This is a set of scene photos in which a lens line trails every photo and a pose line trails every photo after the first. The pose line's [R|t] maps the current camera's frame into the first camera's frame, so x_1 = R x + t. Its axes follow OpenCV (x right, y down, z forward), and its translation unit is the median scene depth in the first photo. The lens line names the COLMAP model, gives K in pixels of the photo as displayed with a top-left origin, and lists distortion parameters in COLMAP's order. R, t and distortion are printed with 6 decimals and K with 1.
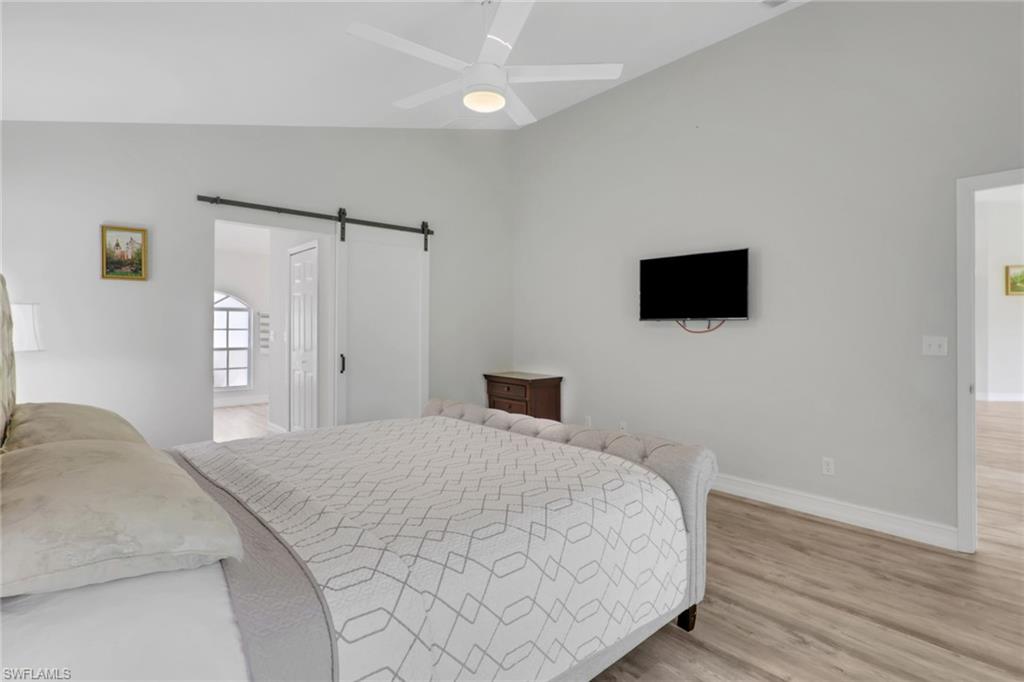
lens RADIAL K [[490.1, 0, 515.5], [0, 490.1, 335.6], [0, 0, 1]] dist [-0.011622, 0.002435]
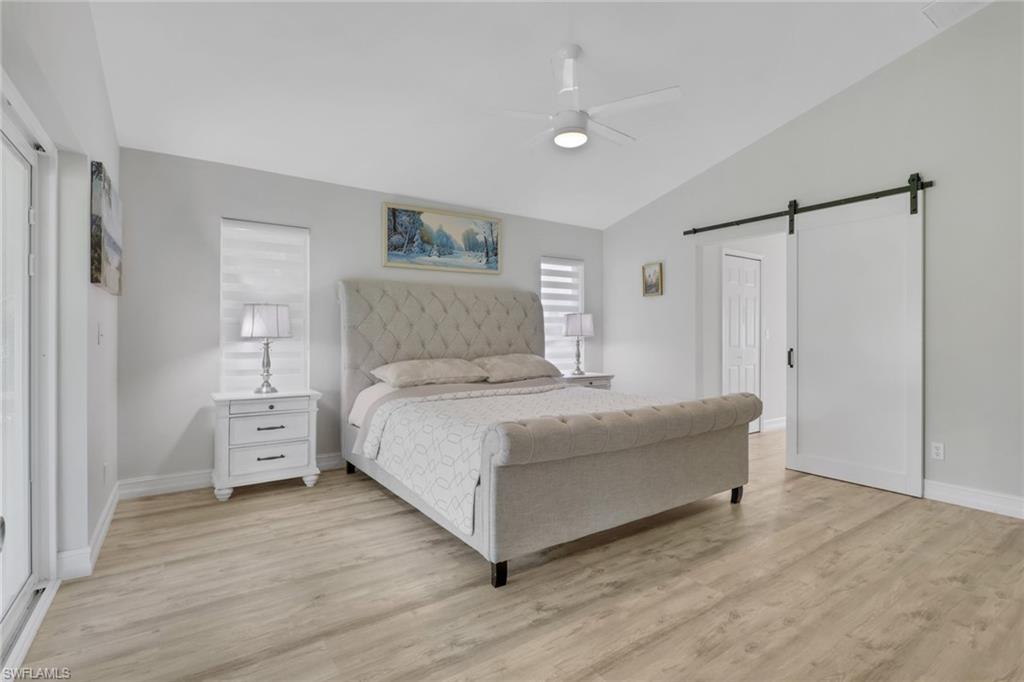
lens RADIAL K [[490.1, 0, 515.4], [0, 490.1, 337.7], [0, 0, 1]] dist [-0.011622, 0.002435]
pose [[-0.108540, 0.001202, -0.994091, 0.895121], [-0.014952, 0.999884, 0.002841, 0.029456], [0.993980, 0.015172, -0.108509, 0.722040]]
